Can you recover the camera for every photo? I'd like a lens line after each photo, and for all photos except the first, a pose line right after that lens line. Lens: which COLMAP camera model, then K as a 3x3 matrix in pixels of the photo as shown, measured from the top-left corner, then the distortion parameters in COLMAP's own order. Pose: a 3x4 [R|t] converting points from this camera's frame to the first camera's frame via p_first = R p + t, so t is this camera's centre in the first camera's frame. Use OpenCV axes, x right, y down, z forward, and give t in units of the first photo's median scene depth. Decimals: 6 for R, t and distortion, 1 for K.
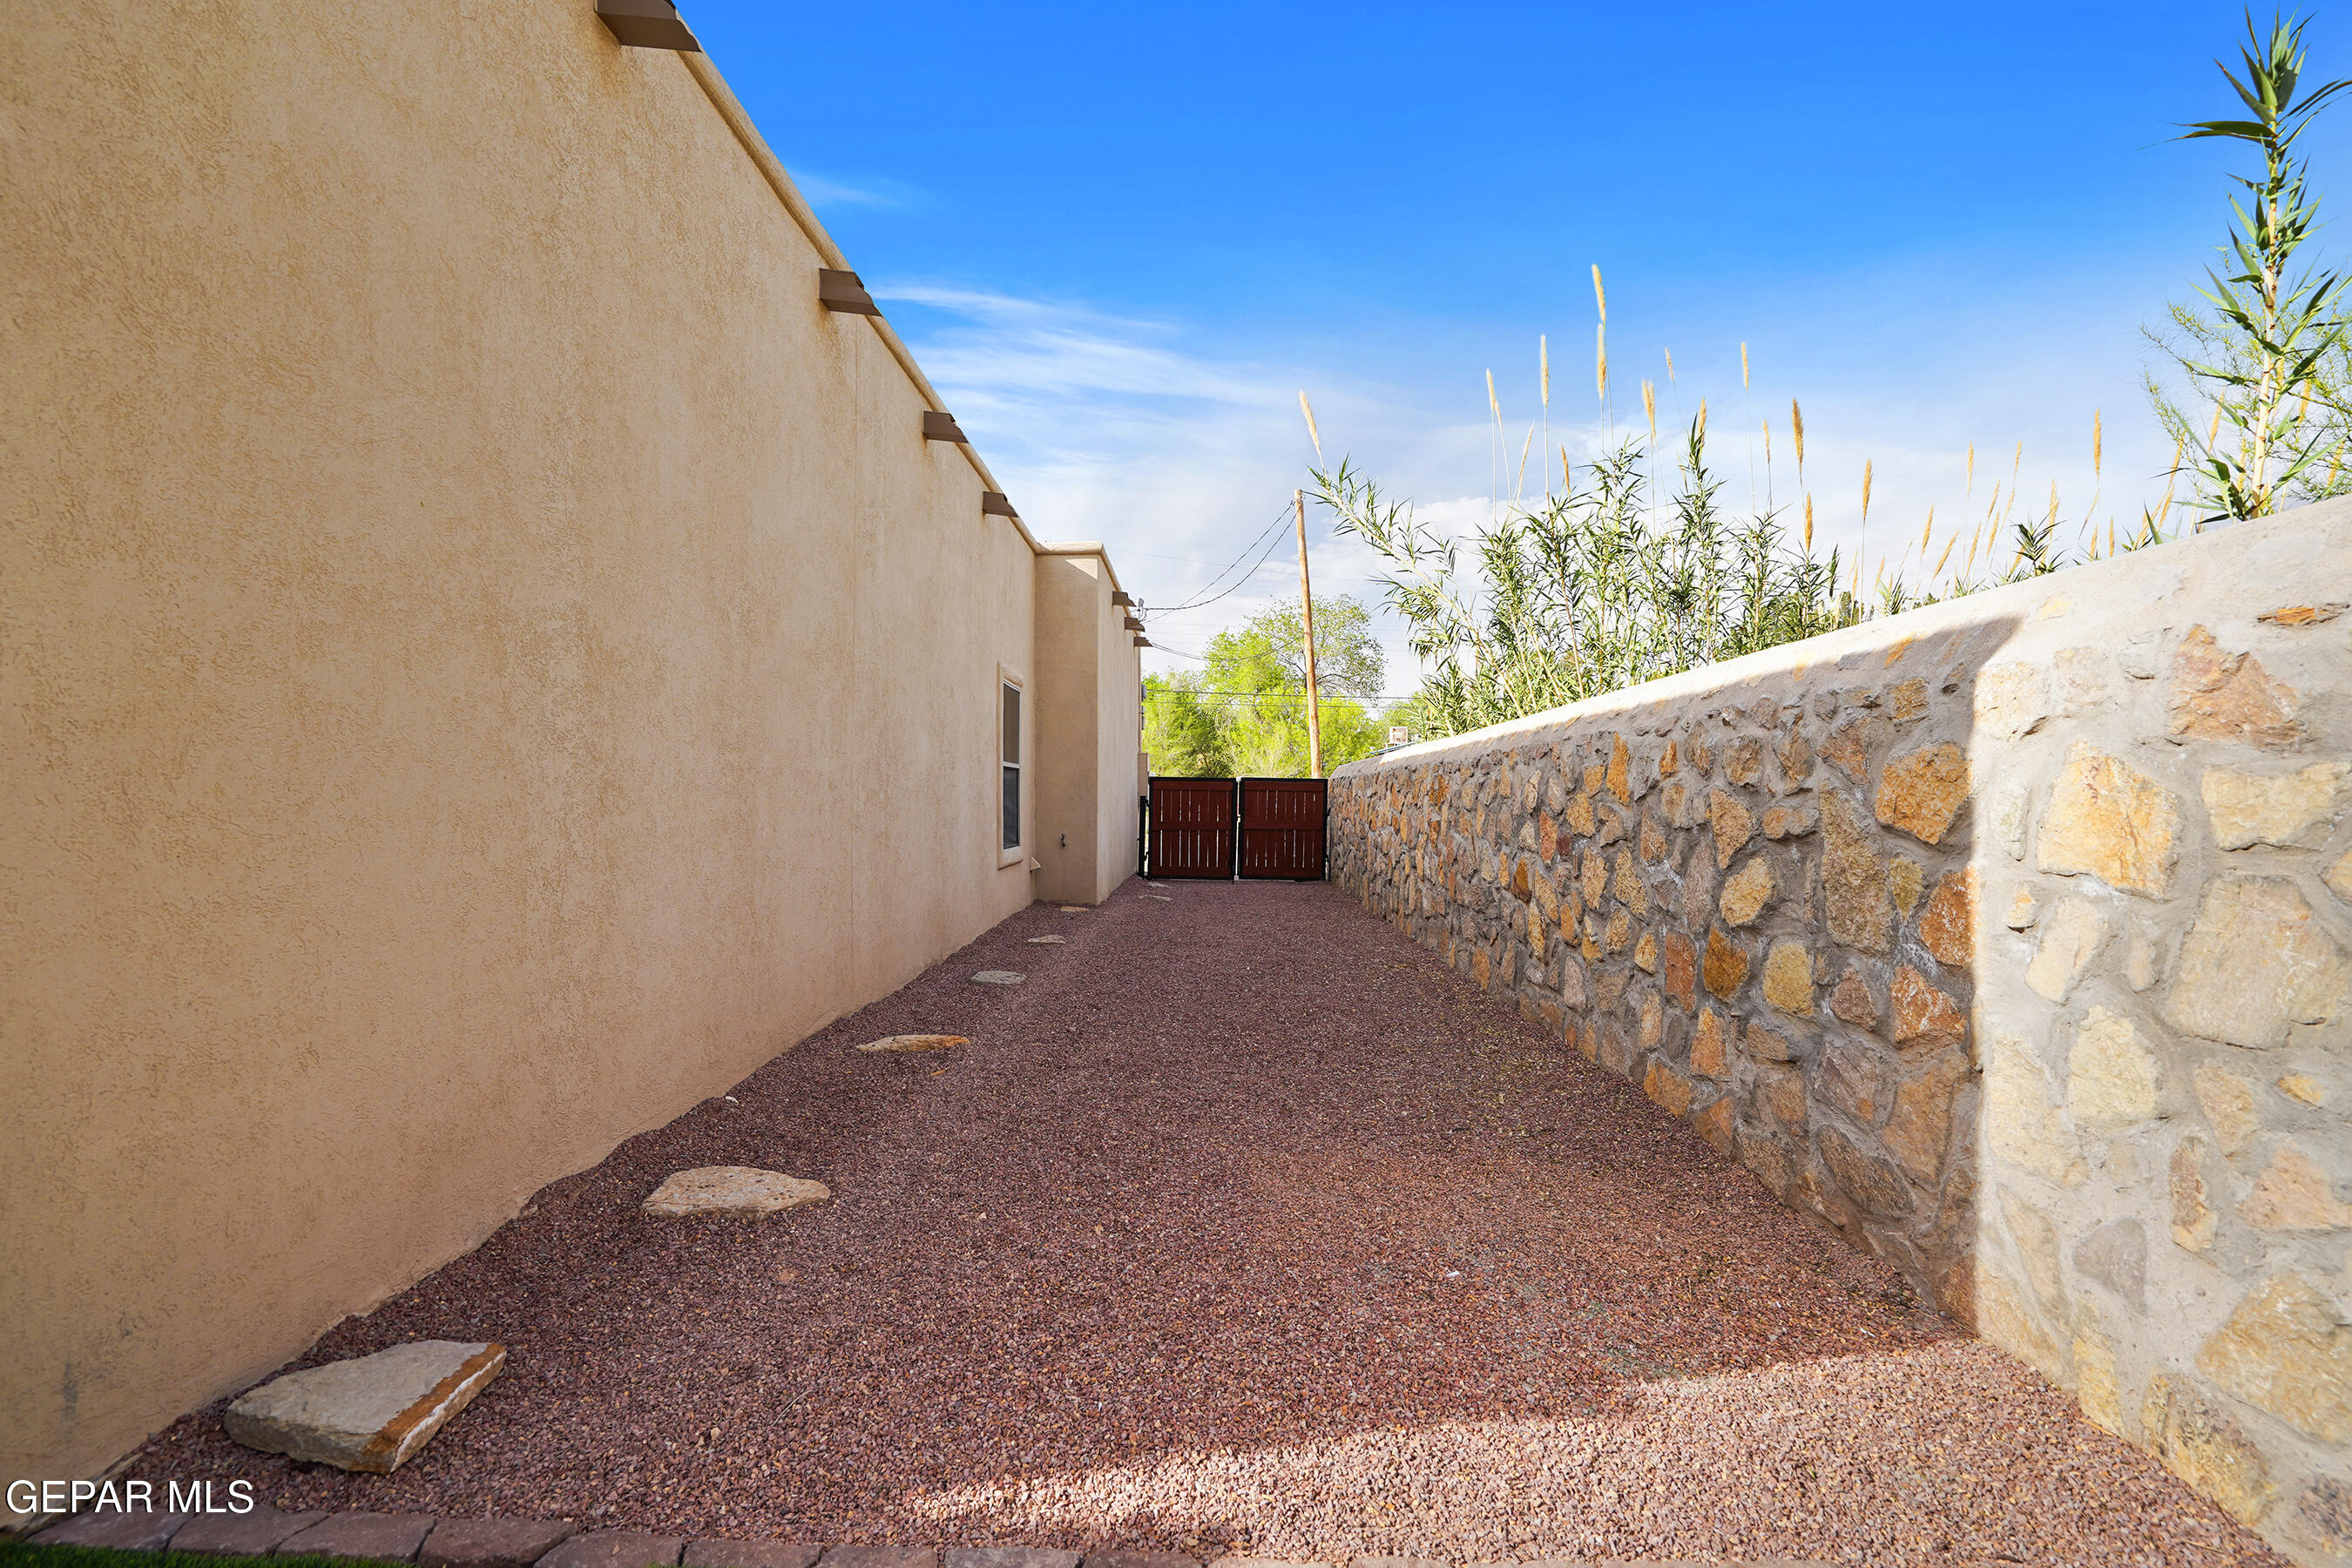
lens RADIAL K [[1088.9, 0, 1177.6], [0, 1088.9, 764.0], [0, 0, 1]] dist [-0.067765, 0.012684]
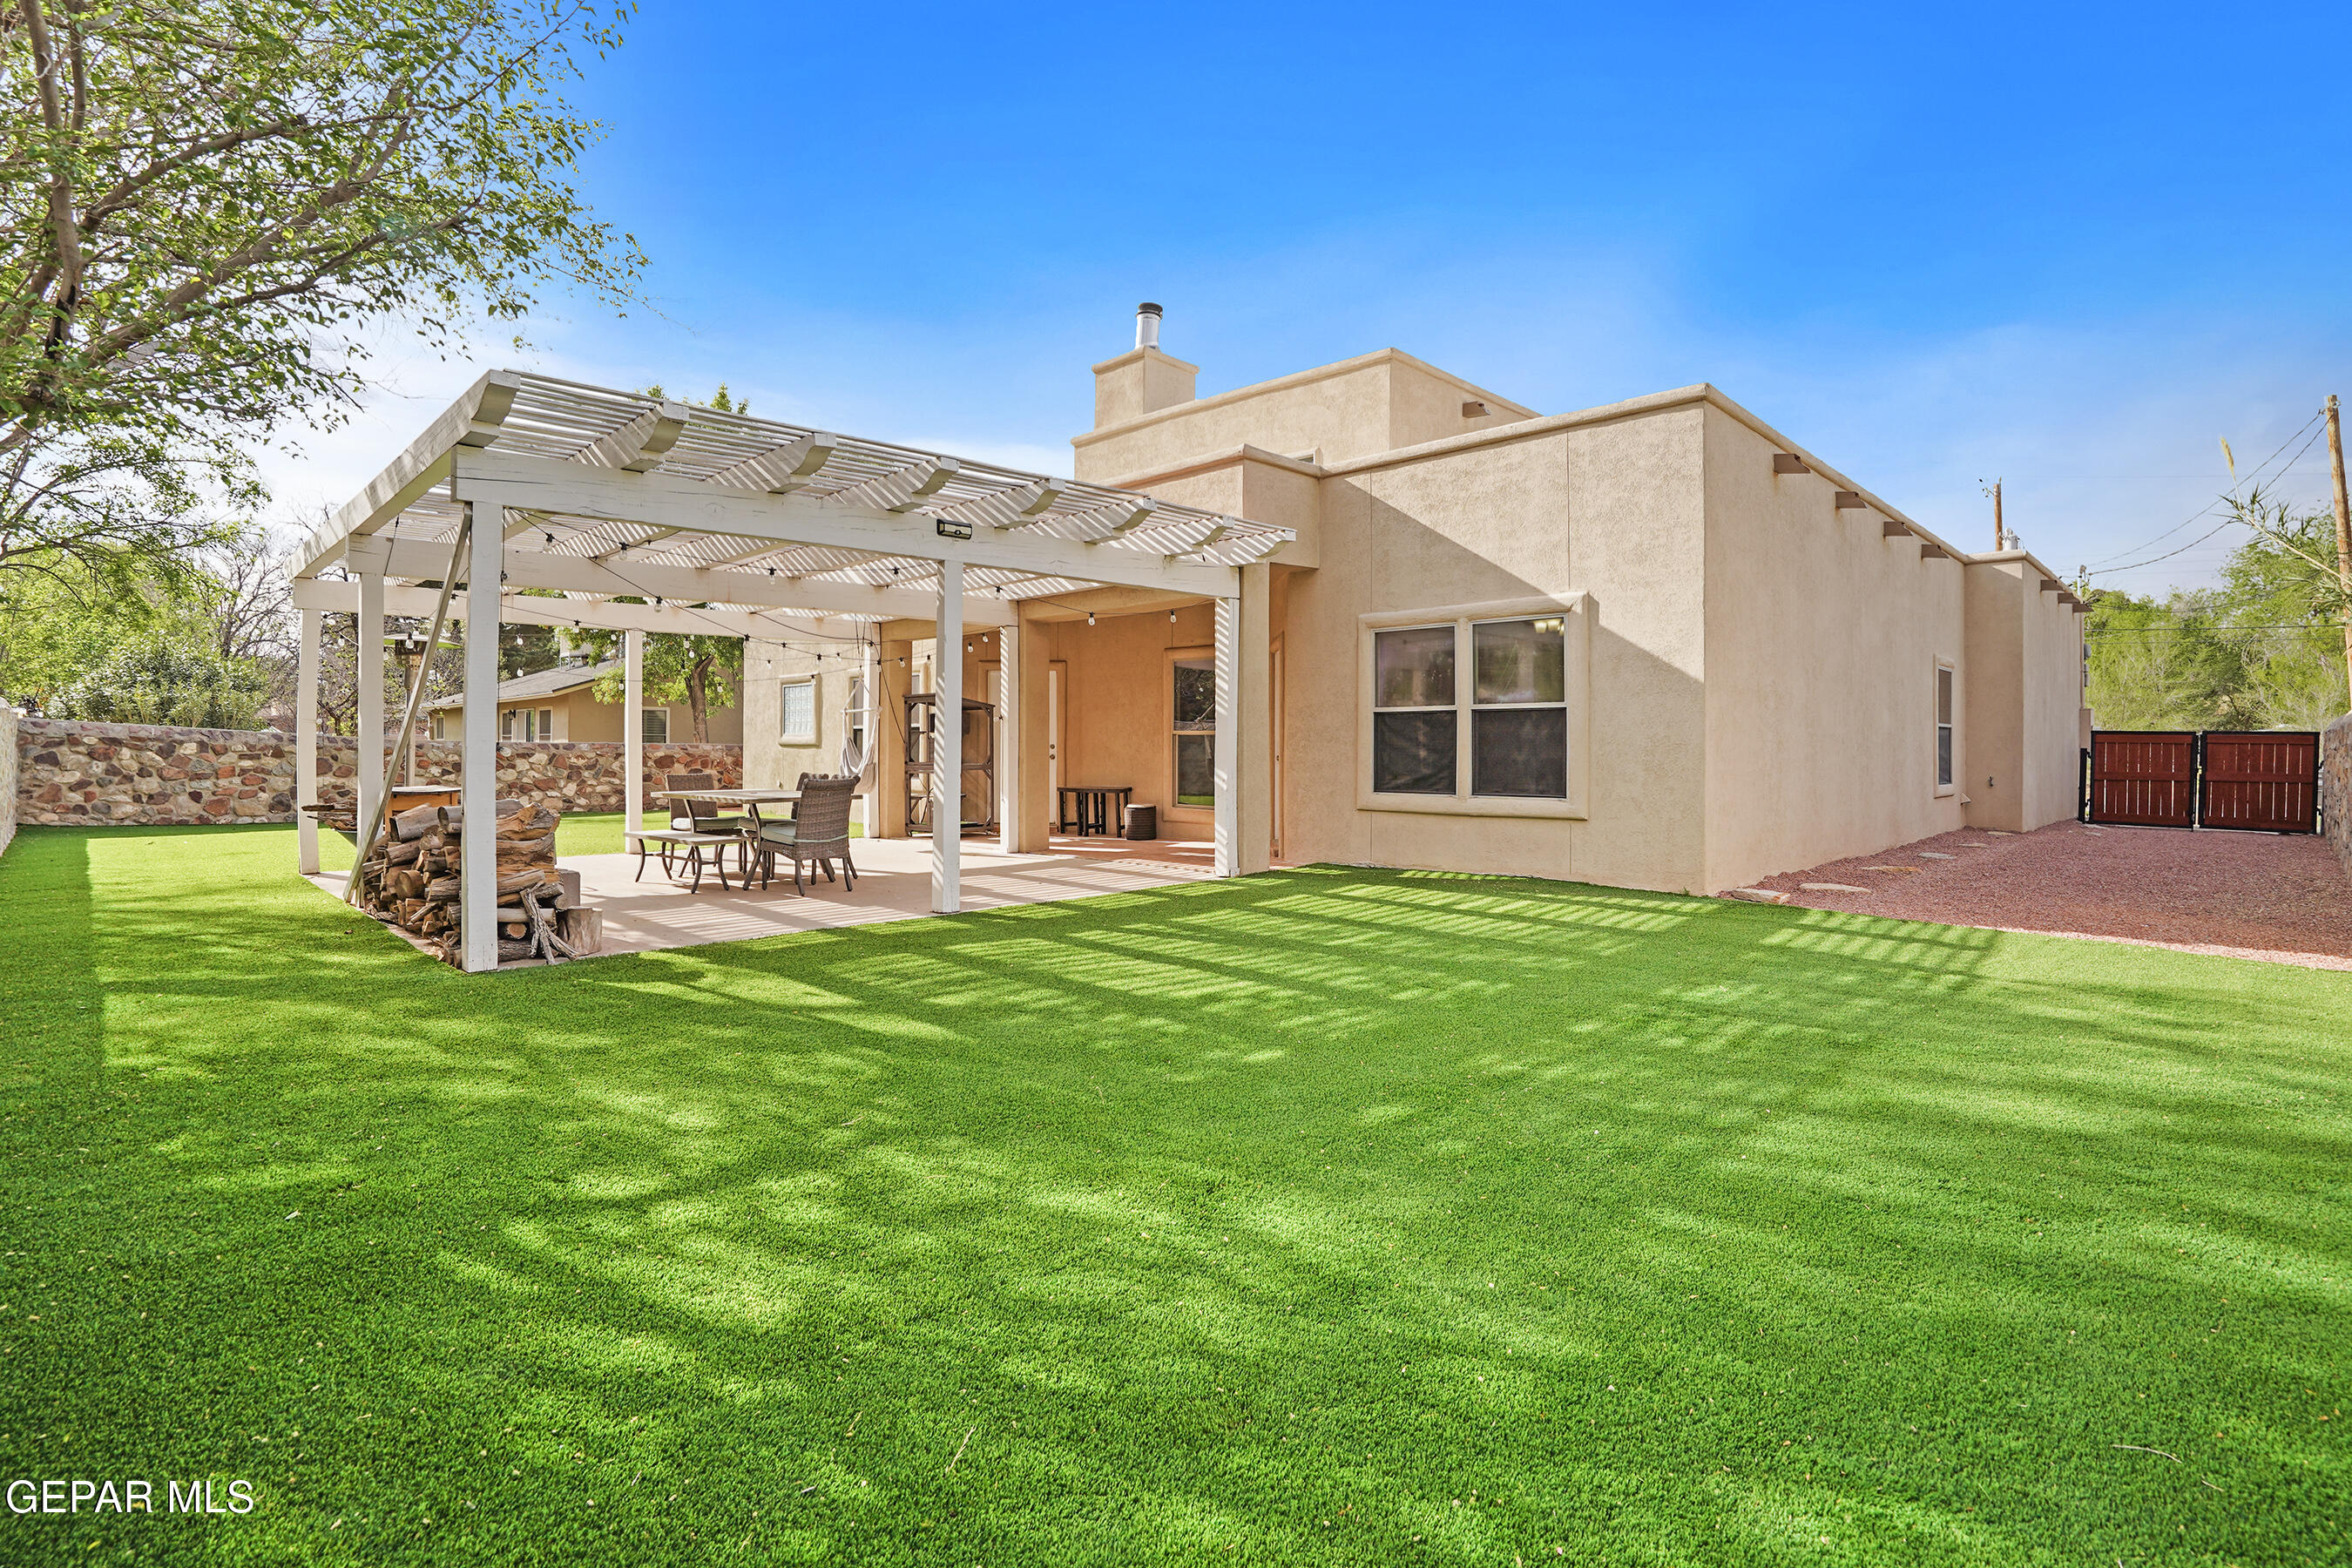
lens RADIAL K [[1111.0, 0, 1157.6], [0, 1111.0, 774.3], [0, 0, 1]] dist [-0.064388, 0.026095]
pose [[0.714239, 0.009347, -0.699840, 0.082869], [0.025145, 0.998923, 0.039004, -0.013554], [0.699450, -0.045456, 0.713234, -0.597558]]
